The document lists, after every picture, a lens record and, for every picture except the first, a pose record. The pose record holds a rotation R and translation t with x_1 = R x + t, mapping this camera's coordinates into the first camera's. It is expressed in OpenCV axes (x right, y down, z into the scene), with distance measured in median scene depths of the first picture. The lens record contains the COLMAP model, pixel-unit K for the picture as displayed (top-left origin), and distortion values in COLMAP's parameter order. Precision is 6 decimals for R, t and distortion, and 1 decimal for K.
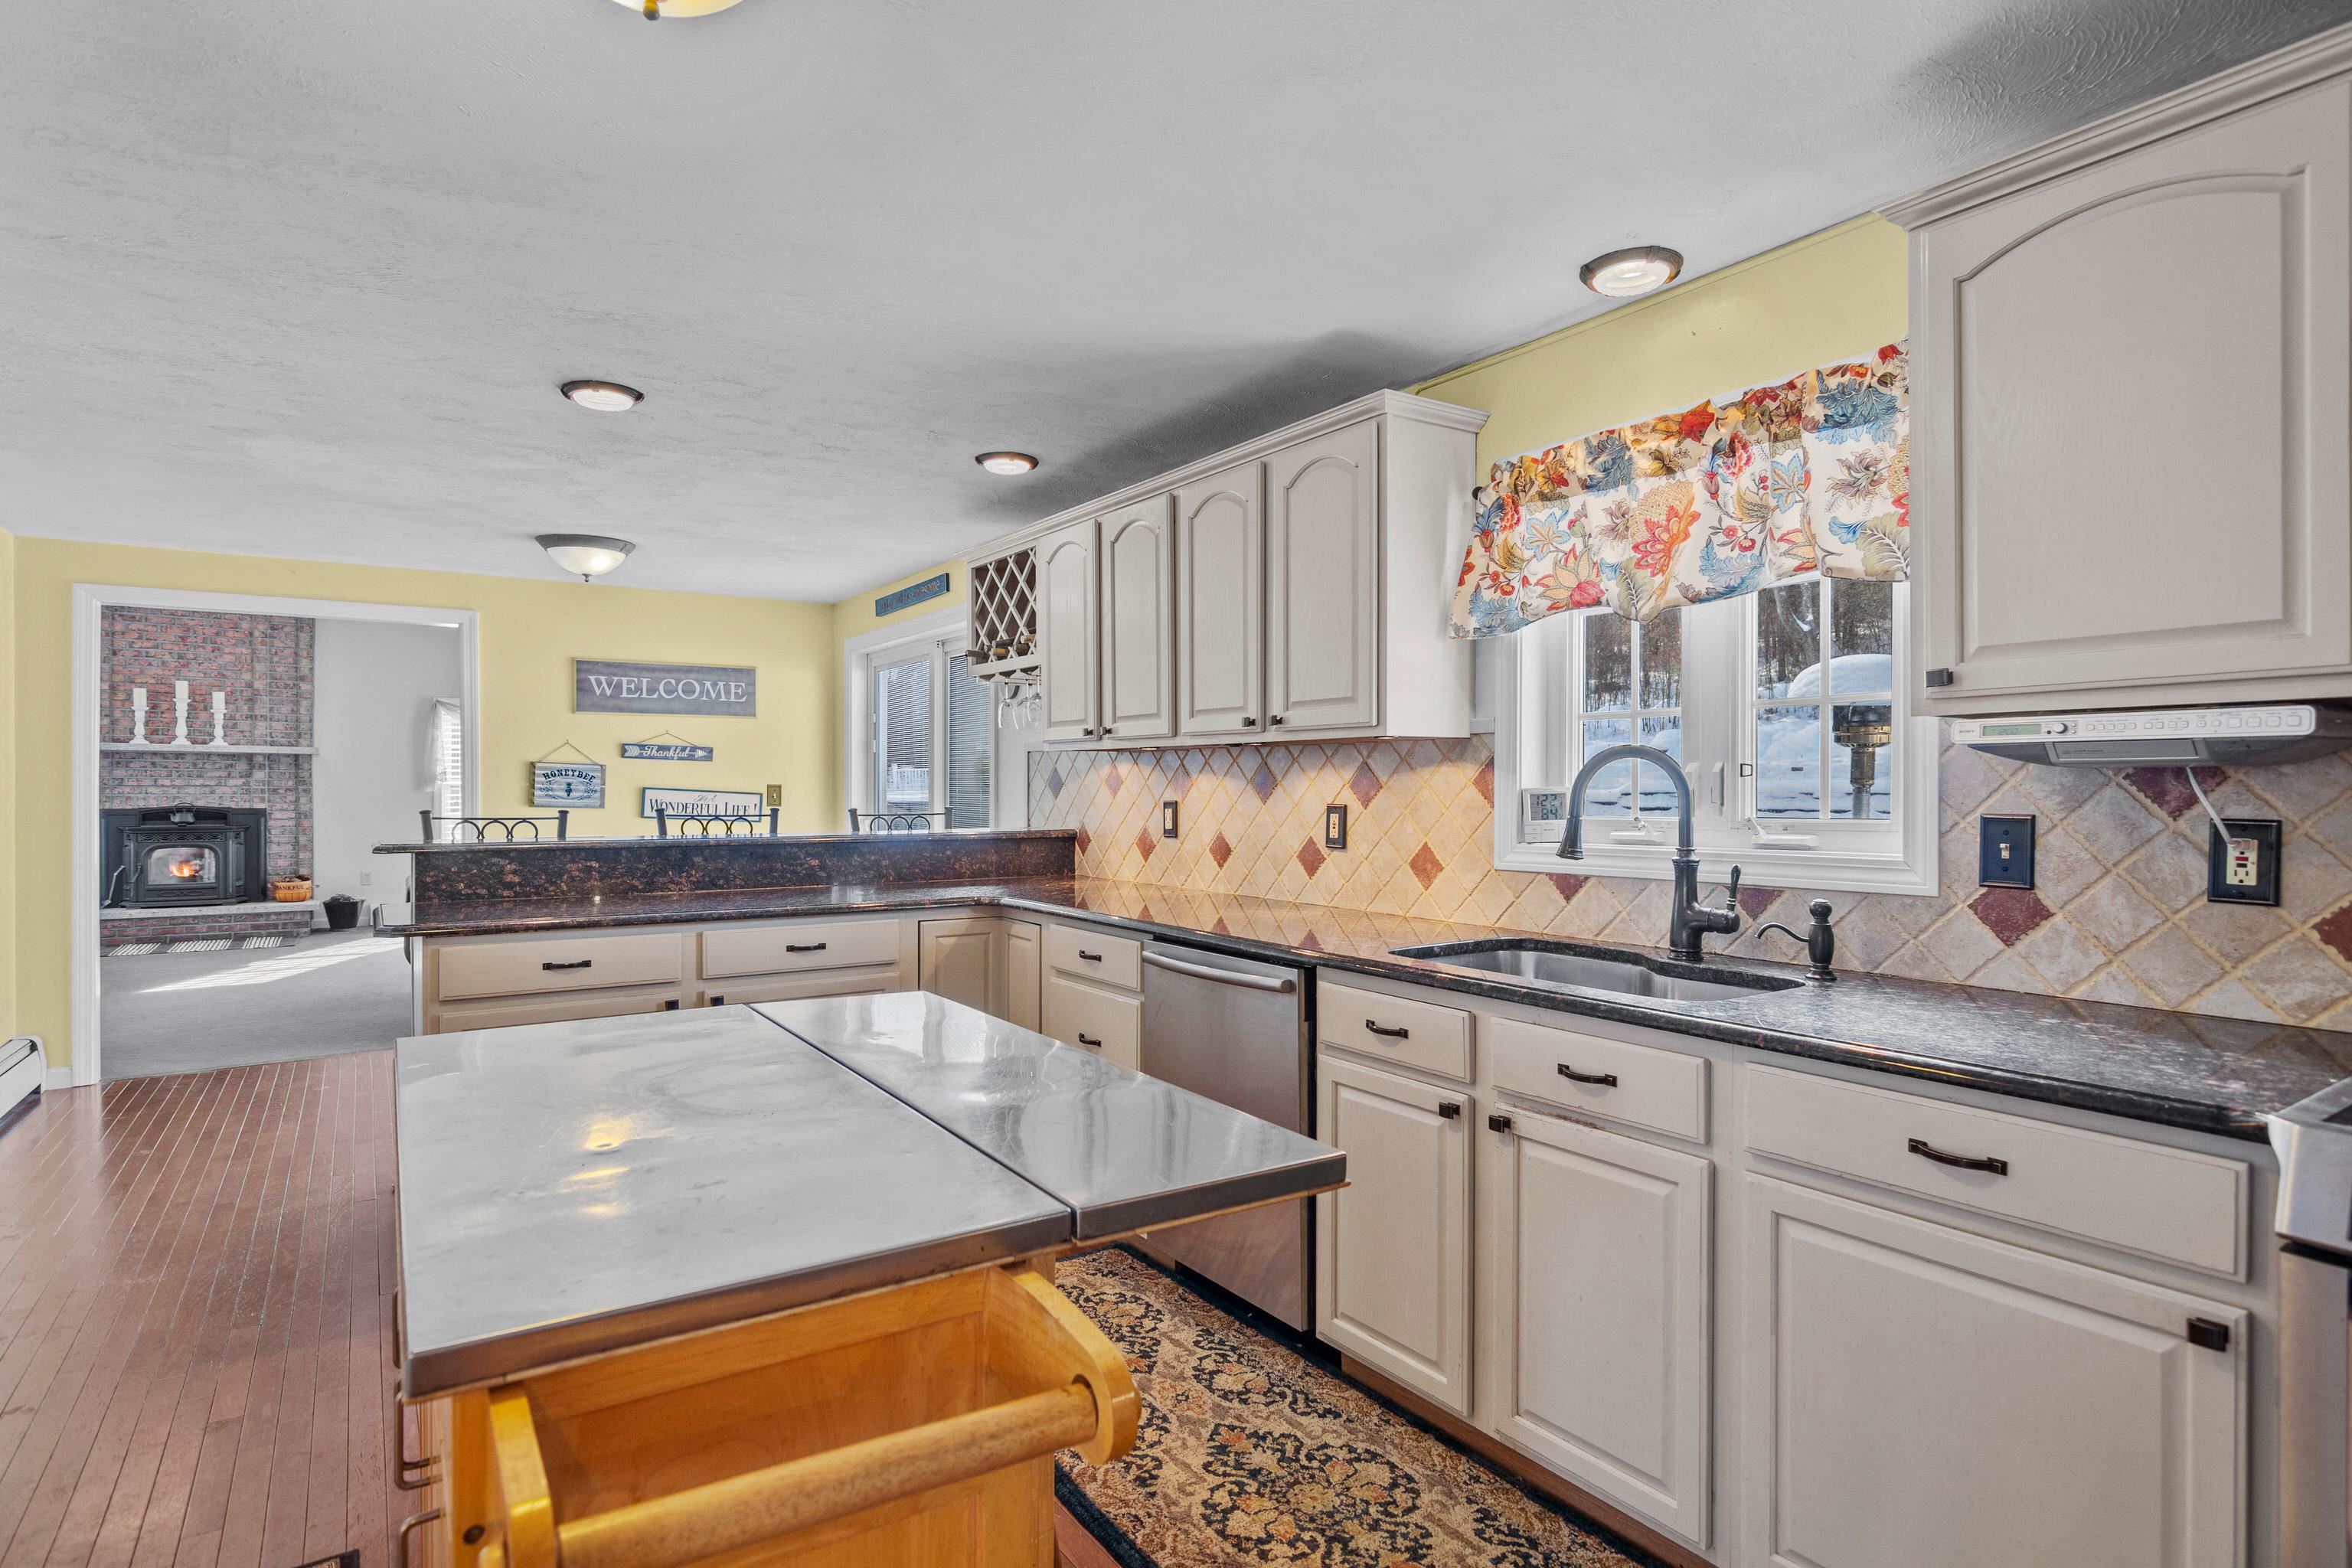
lens RADIAL K [[1174.8, 0, 1176.5], [0, 1174.8, 793.6], [0, 0, 1]] dist [-0.003129, 0.003518]
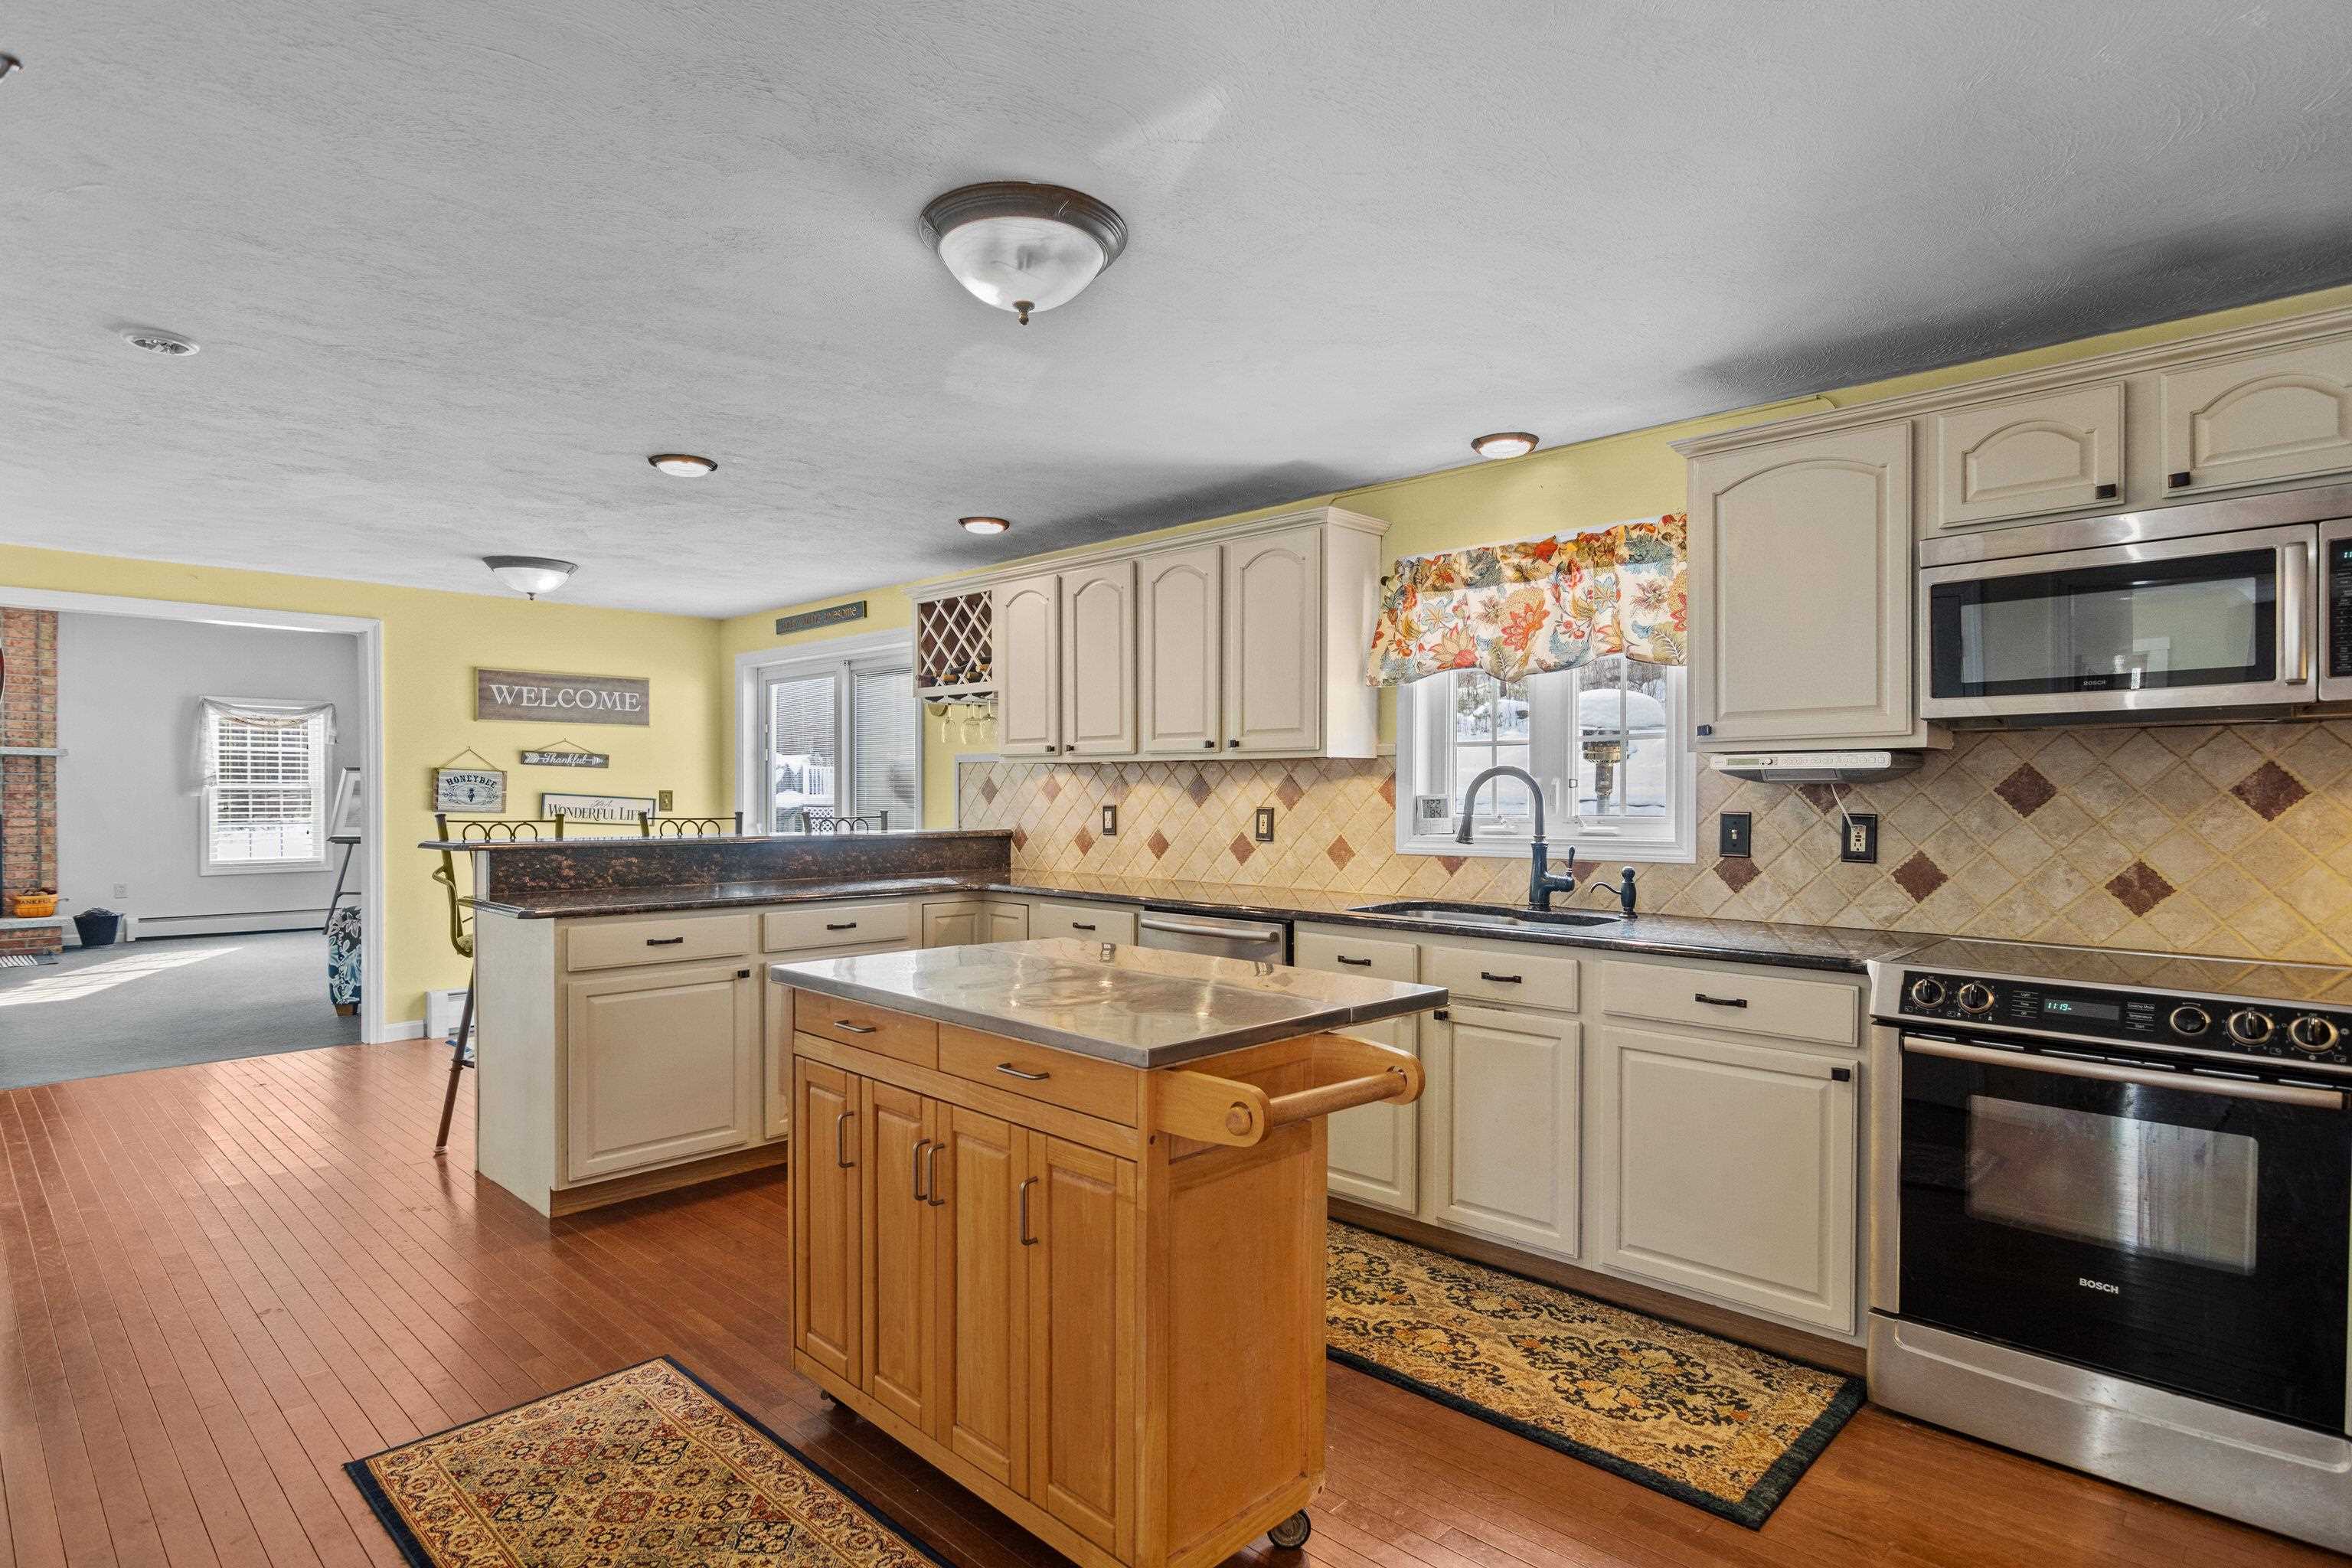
lens RADIAL K [[1181.3, 0, 1177.7], [0, 1181.3, 805.9], [0, 0, 1]] dist [0.001442, -0.000451]
pose [[0.978158, -0.000572, 0.207863, -0.282205], [-0.000517, 0.999986, 0.005185, 0.000884], [-0.207864, -0.005179, 0.978144, -0.320148]]
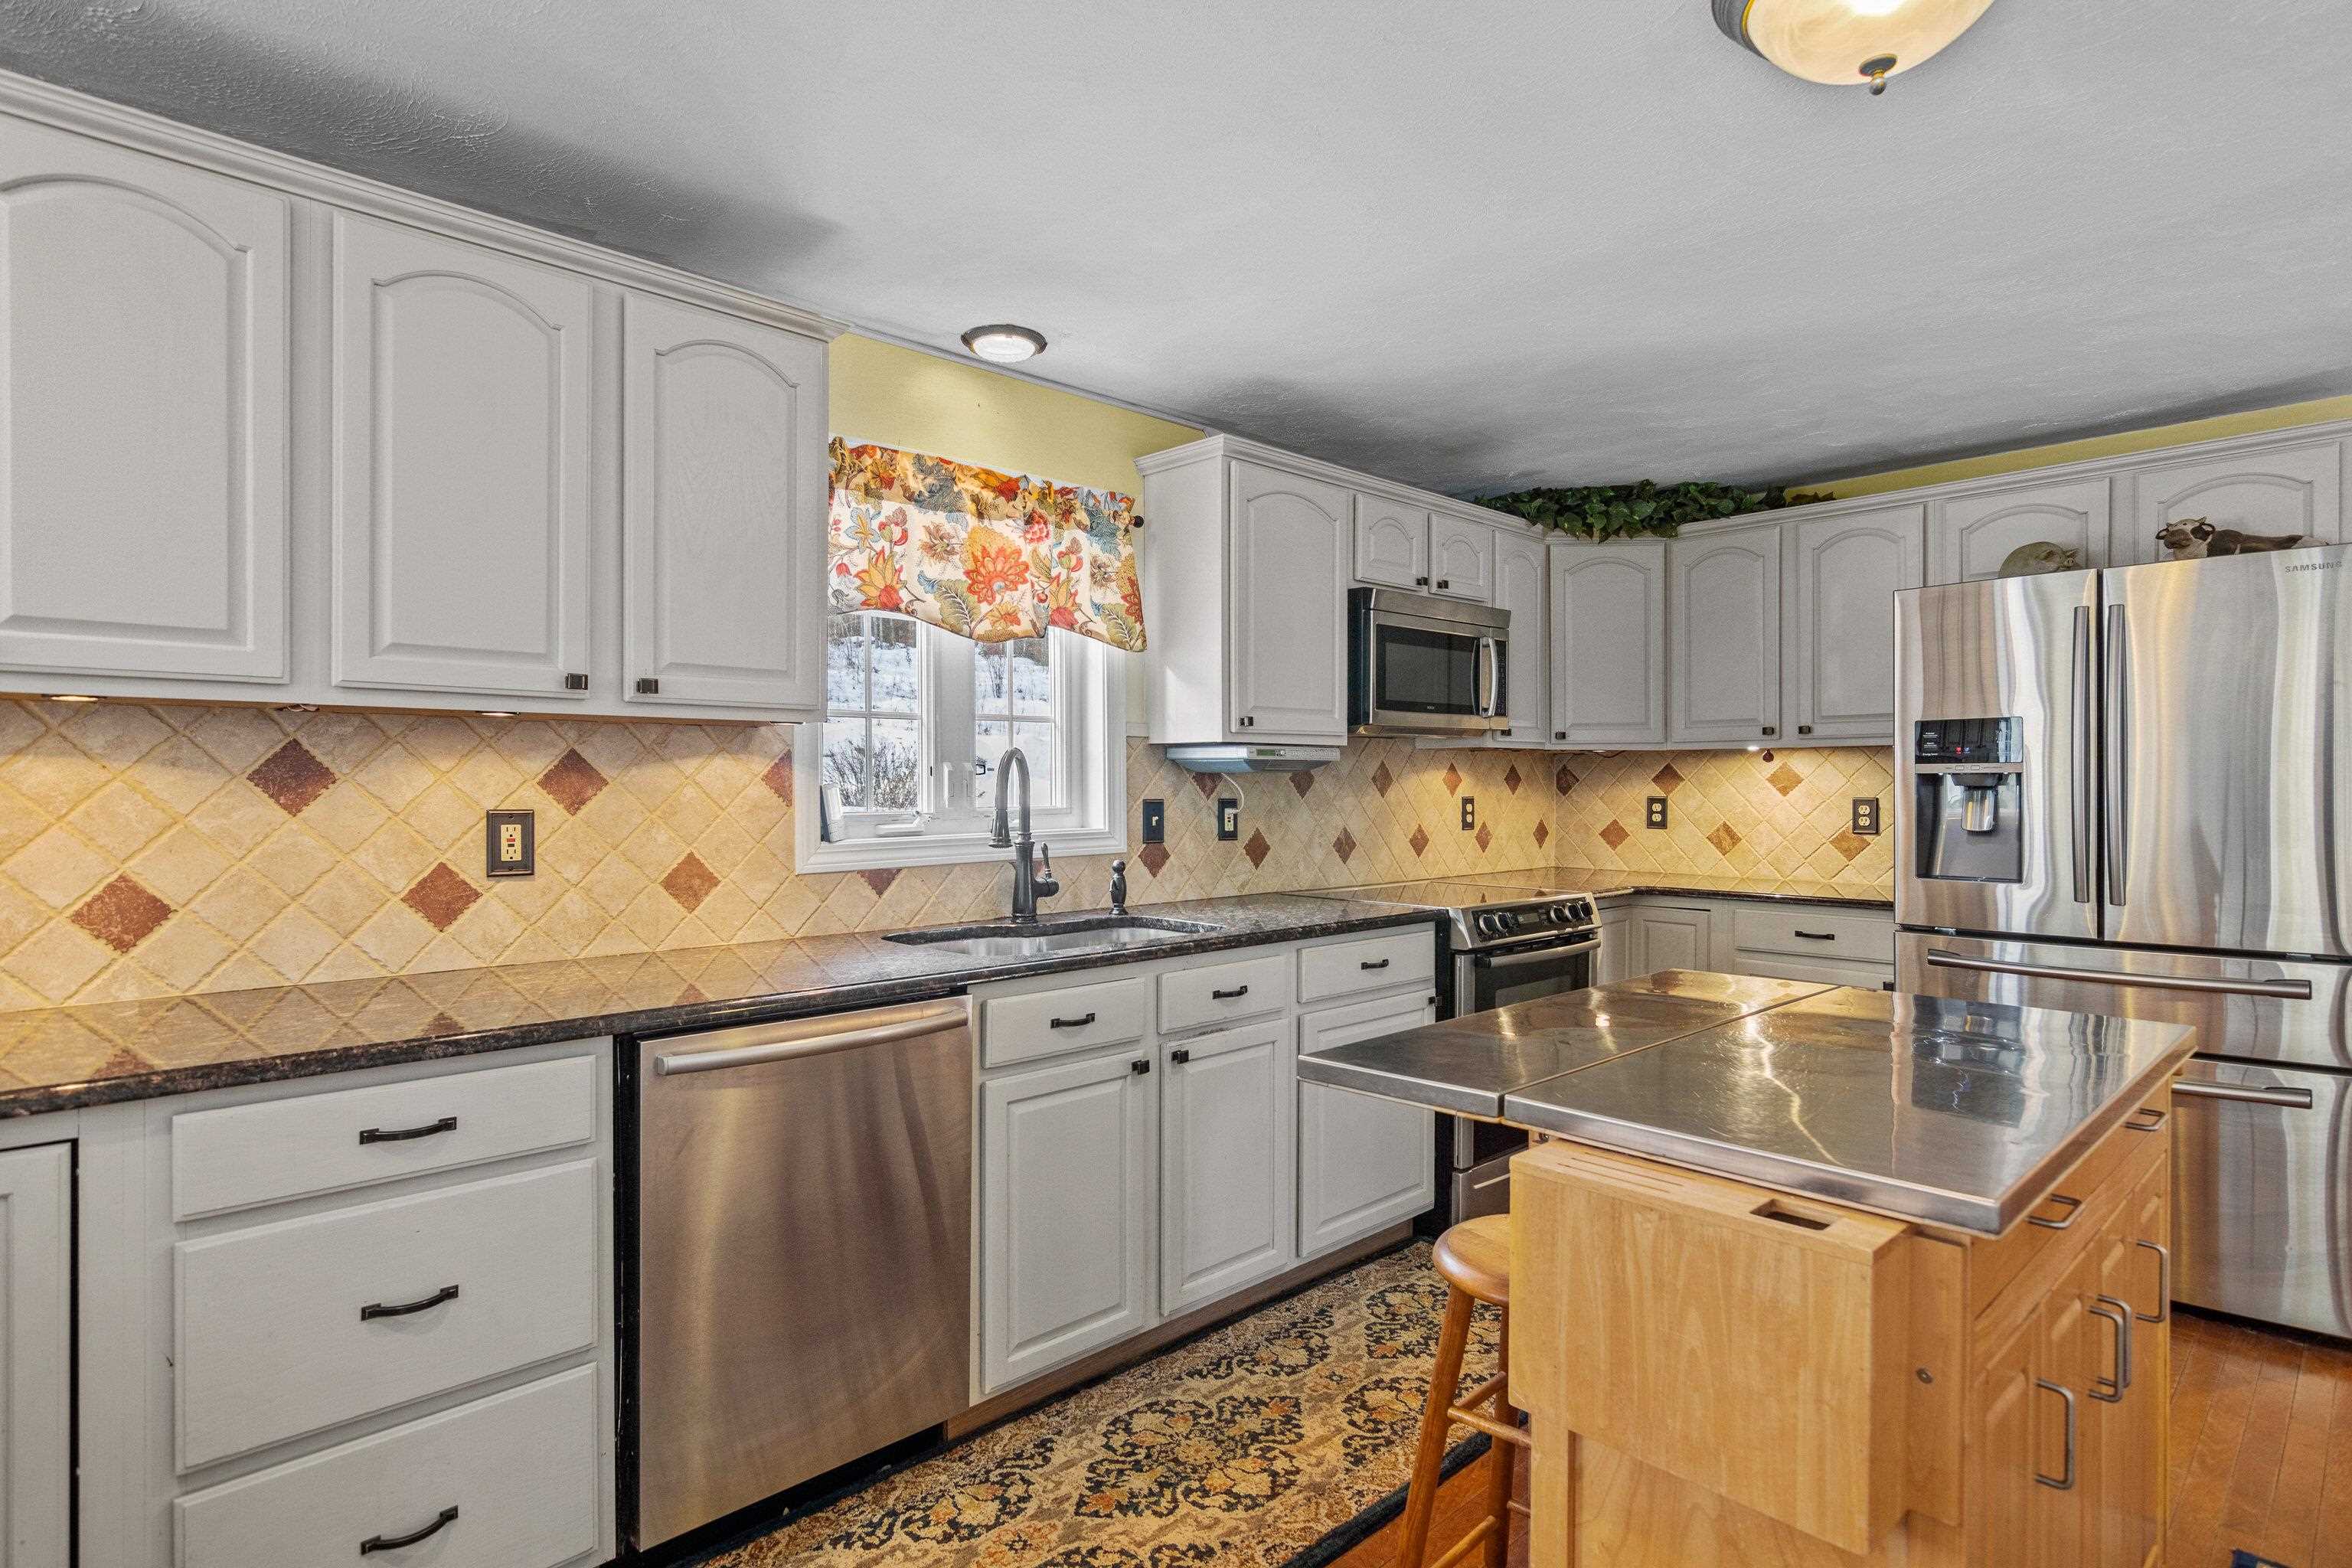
lens RADIAL K [[1200.9, 0, 1157.0], [0, 1200.9, 787.3], [0, 0, 1]] dist [-0.001229, -0.000450]
pose [[-0.144582, -0.006165, 0.989474, -0.720437], [0.005111, 0.999963, 0.006977, -0.008286], [-0.989480, 0.006066, -0.144545, 0.898914]]
